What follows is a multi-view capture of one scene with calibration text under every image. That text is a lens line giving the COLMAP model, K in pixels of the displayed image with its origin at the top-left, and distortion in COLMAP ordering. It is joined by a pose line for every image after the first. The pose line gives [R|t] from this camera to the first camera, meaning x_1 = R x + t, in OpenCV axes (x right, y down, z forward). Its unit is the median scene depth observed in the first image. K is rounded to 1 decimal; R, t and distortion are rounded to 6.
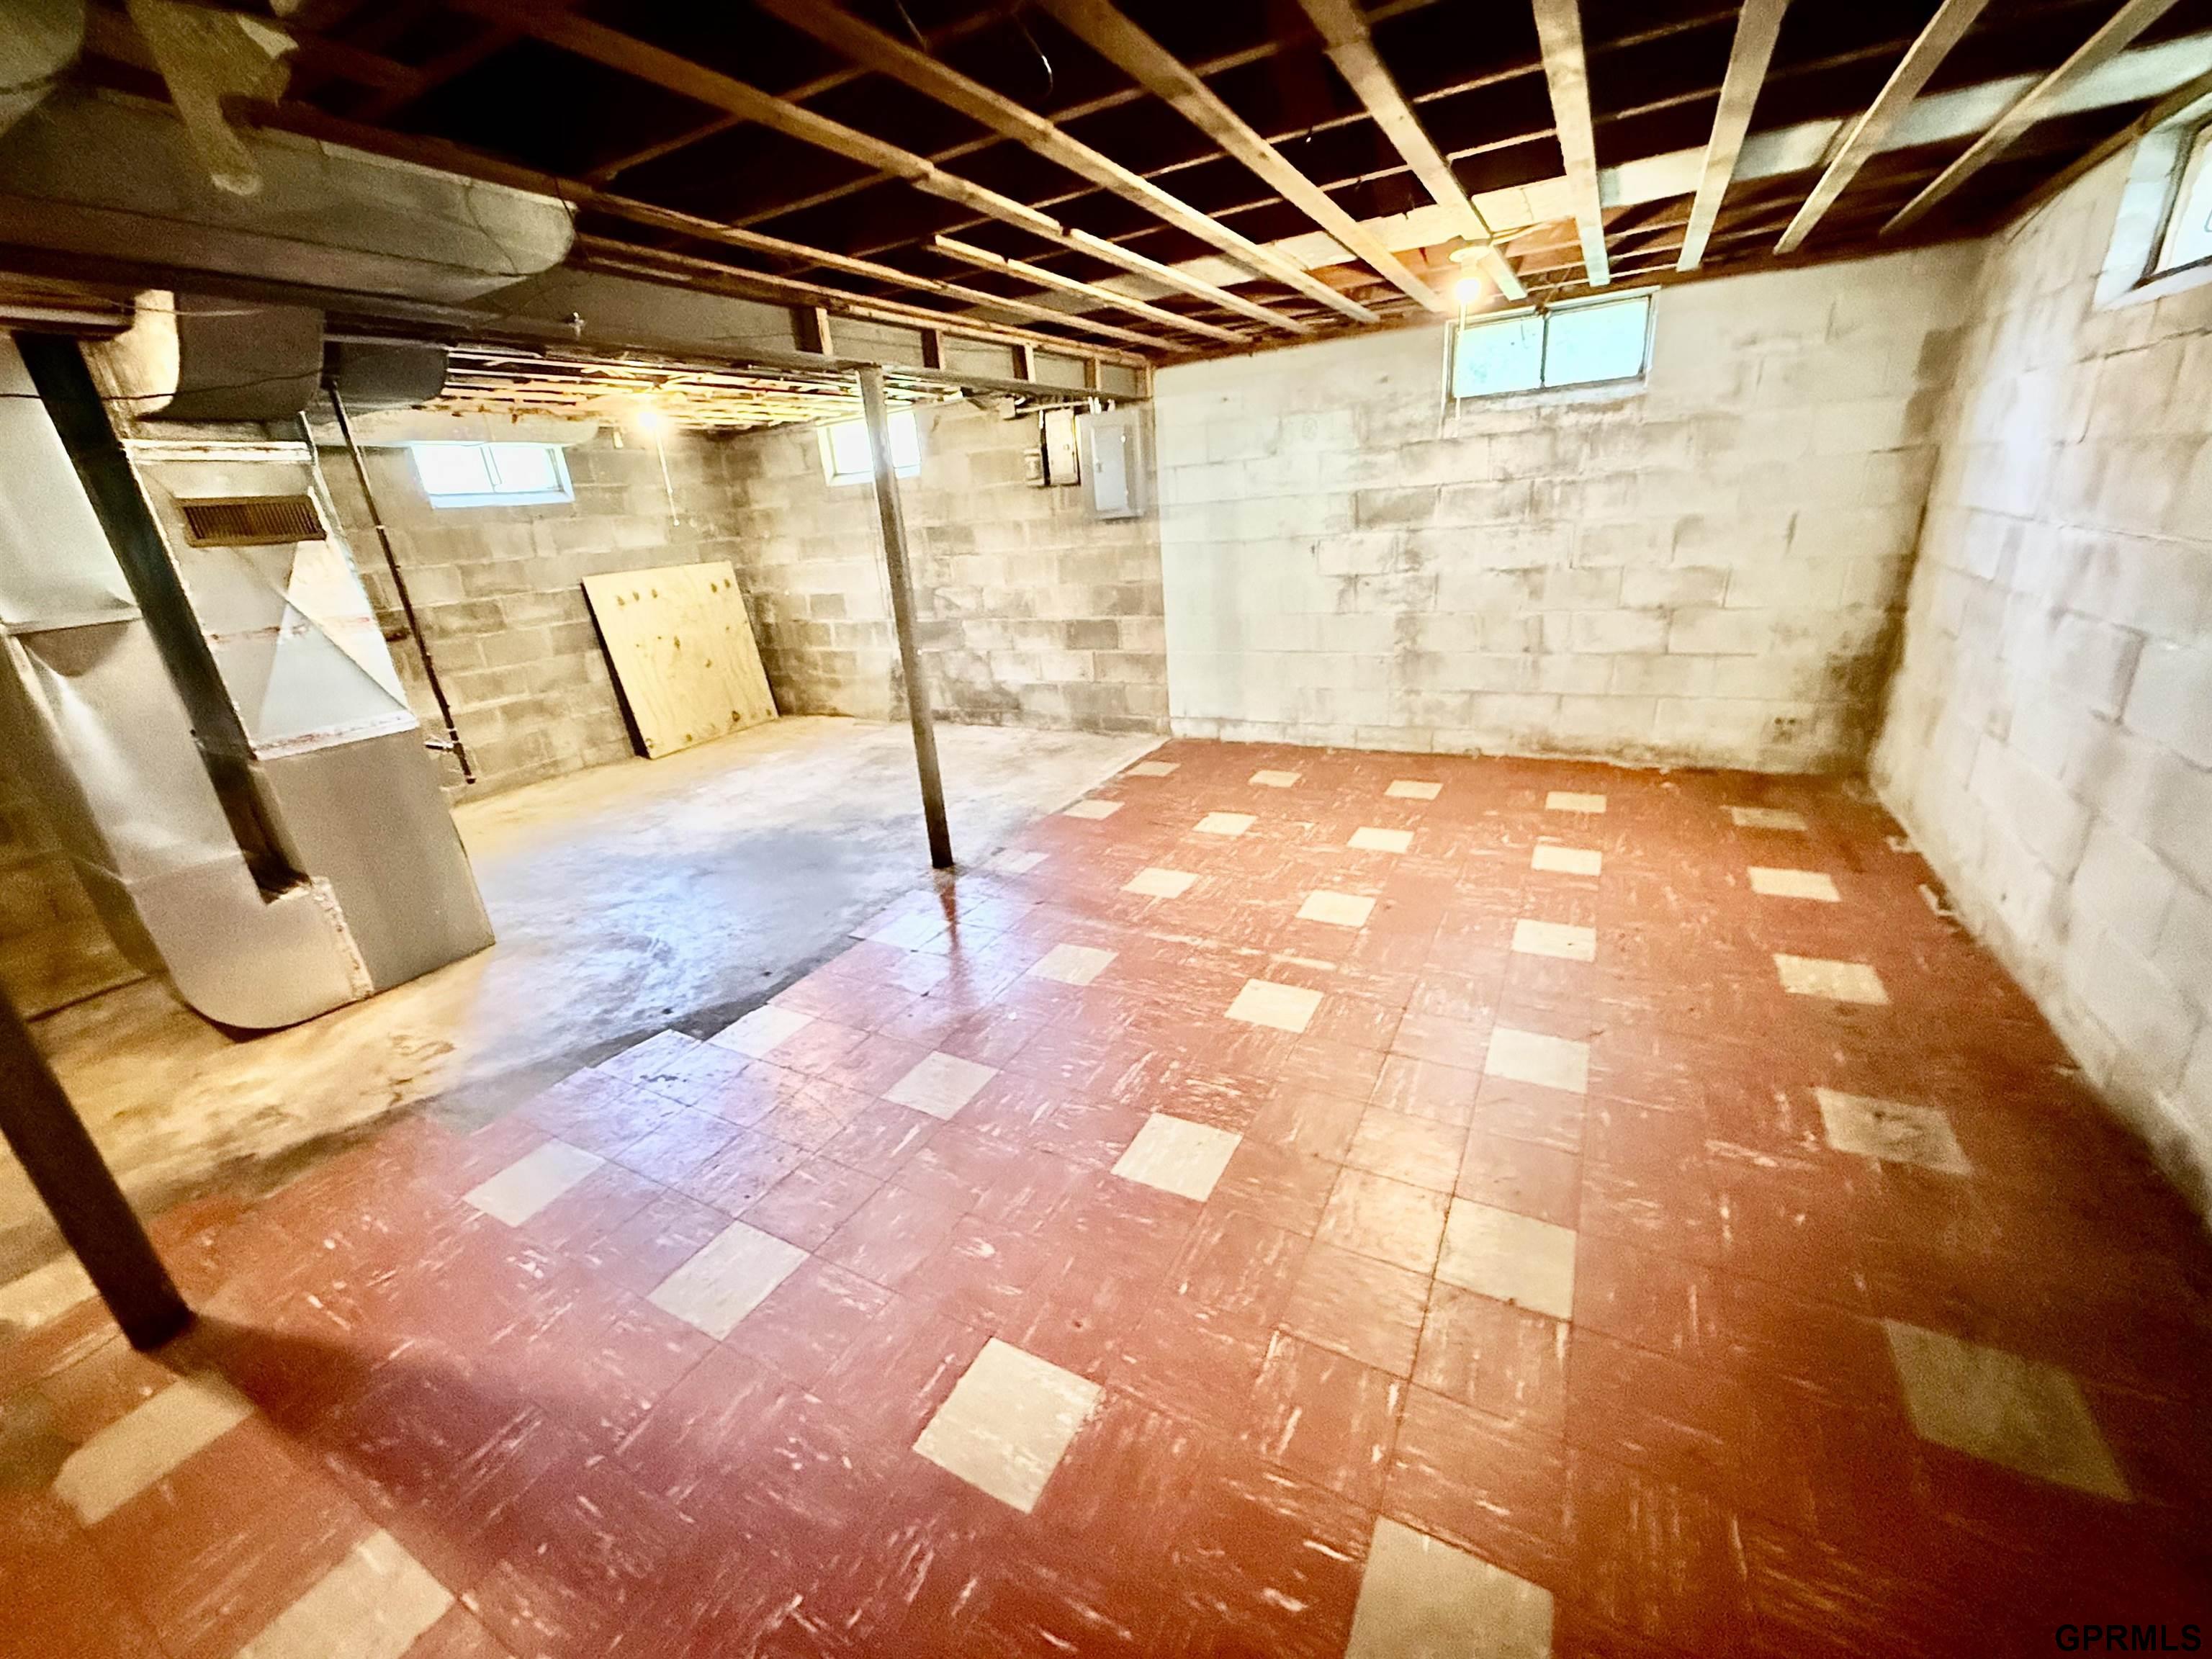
lens RADIAL K [[884.4, 0, 1100.2], [0, 884.4, 833.2], [0, 0, 1]] dist [-0.000993, 0.000054]
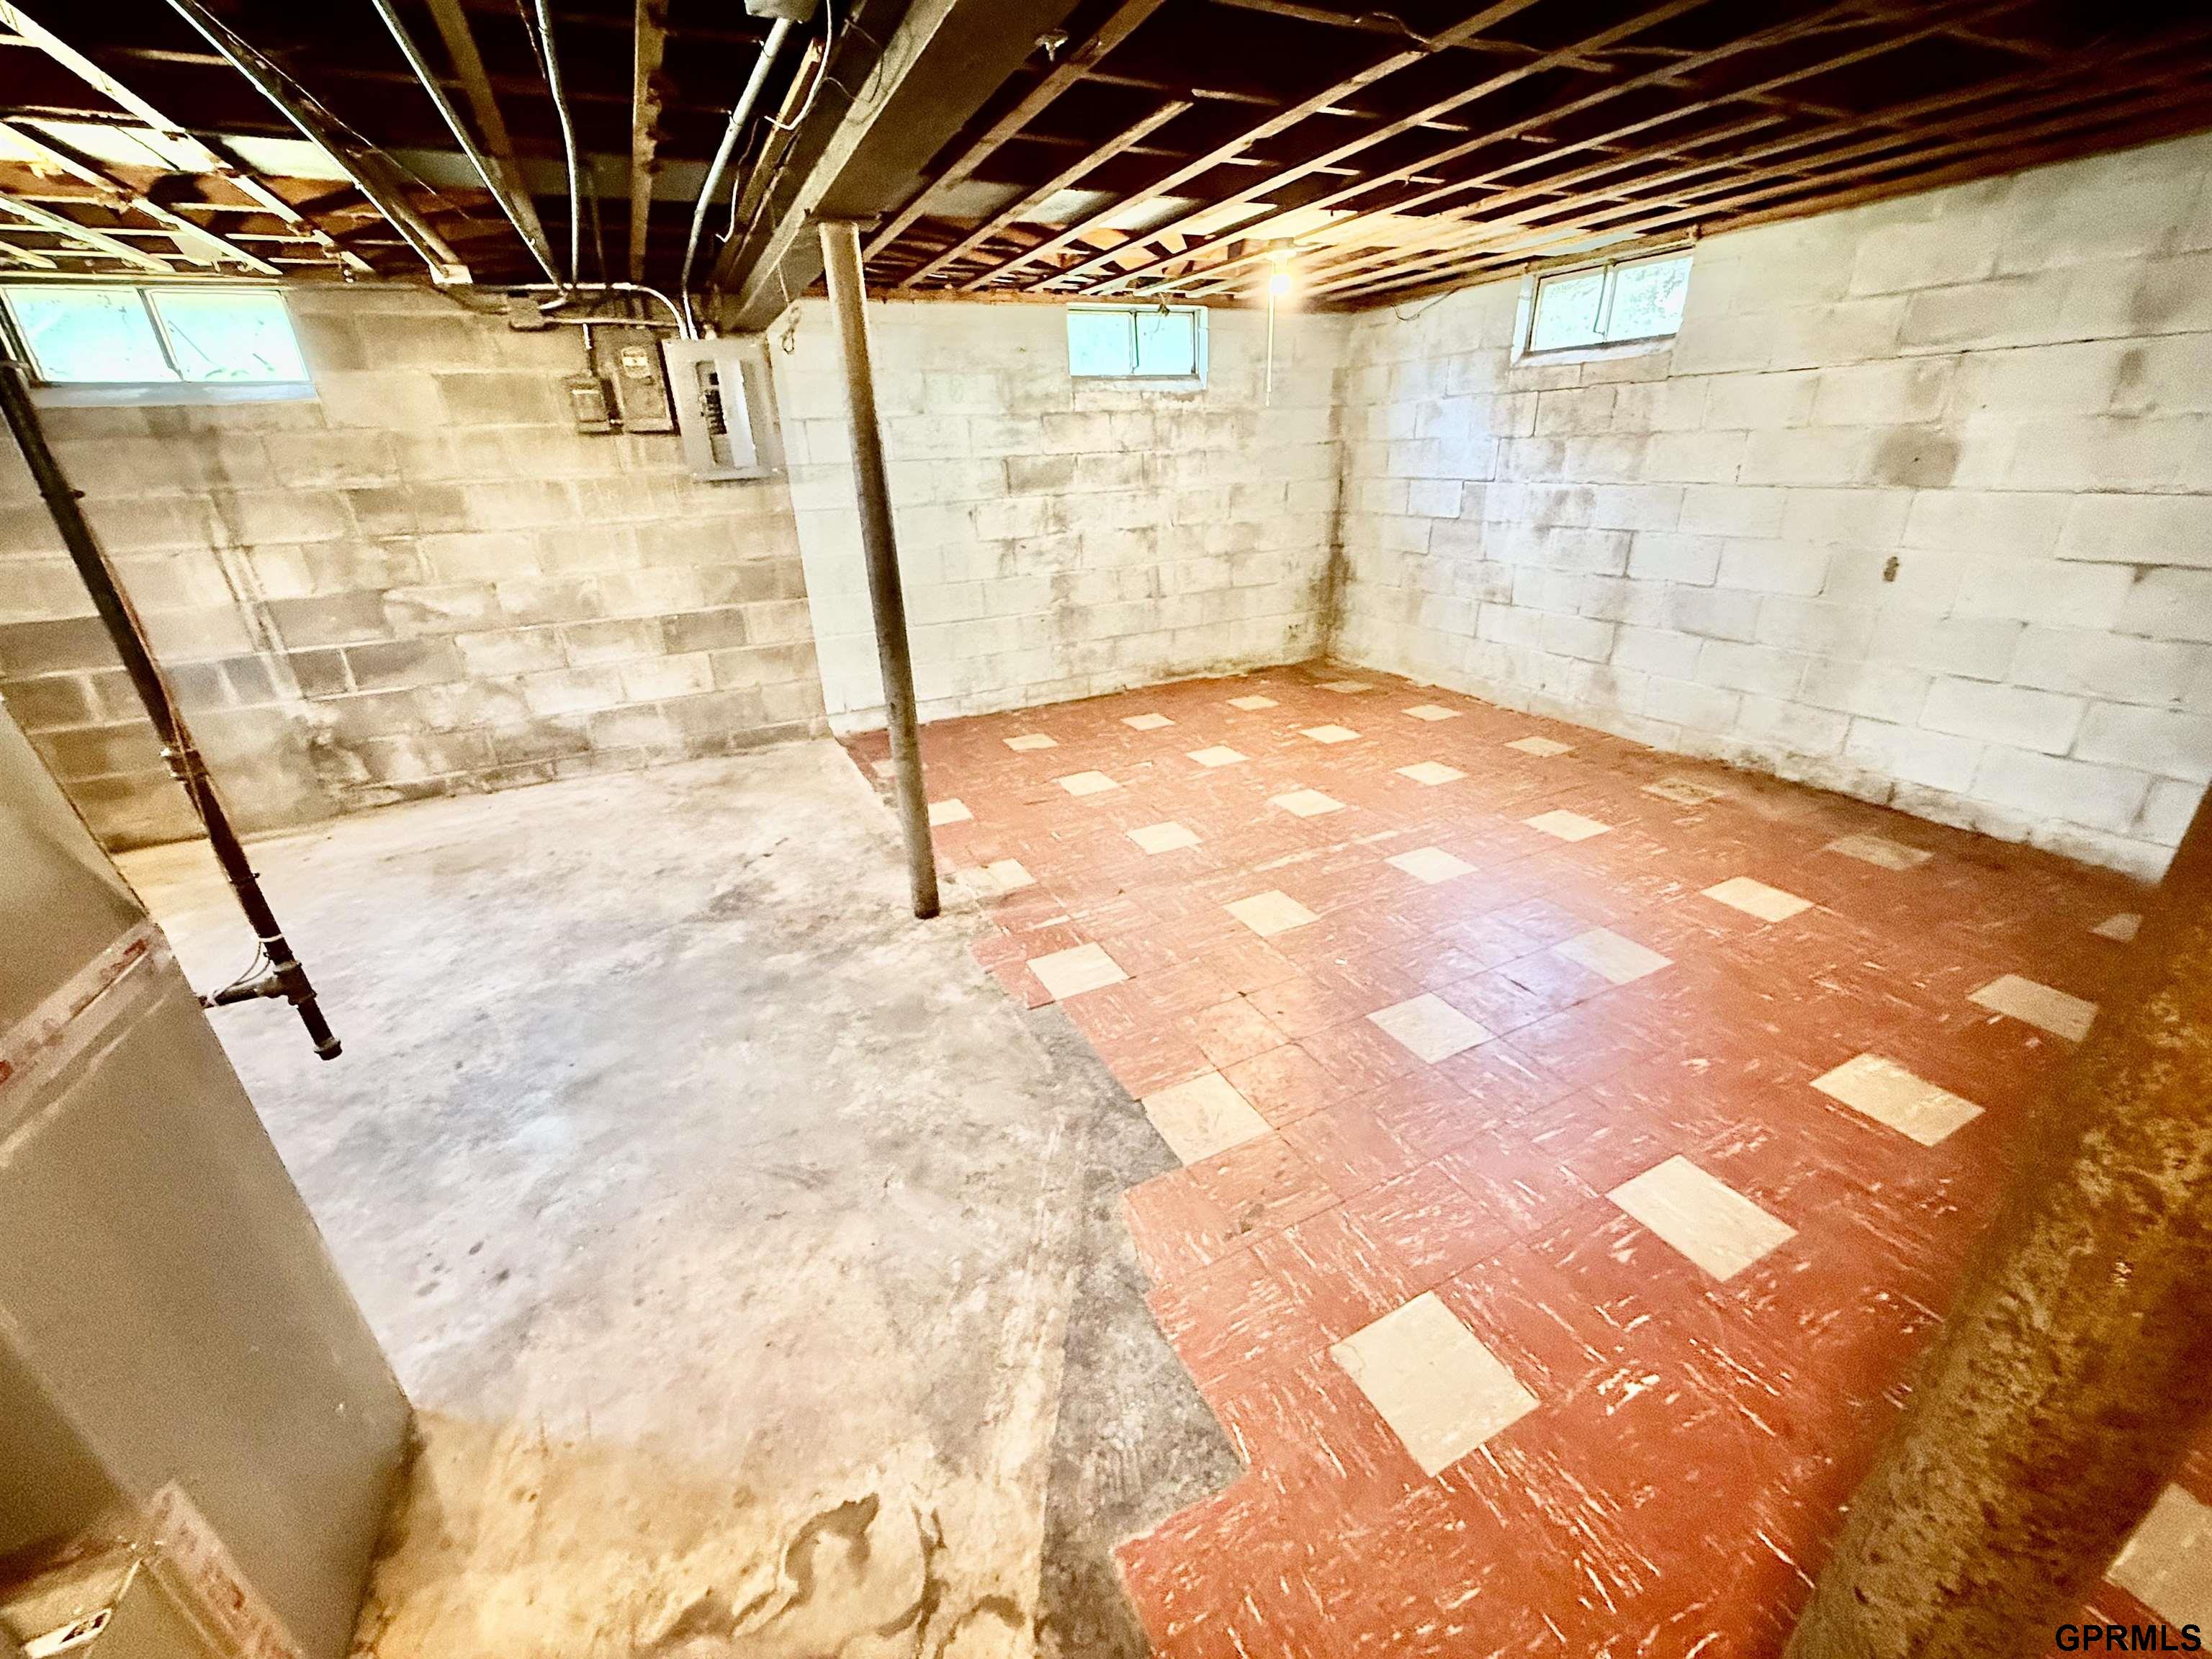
lens RADIAL K [[884.4, 0, 1099.8], [0, 884.4, 828.6], [0, 0, 1]] dist [-0.000993, 0.000054]
pose [[0.575831, -0.273155, 0.770588, -0.562833], [0.278431, 0.951713, 0.129299, -0.077936], [-0.768697, 0.140101, 0.624081, 0.337080]]
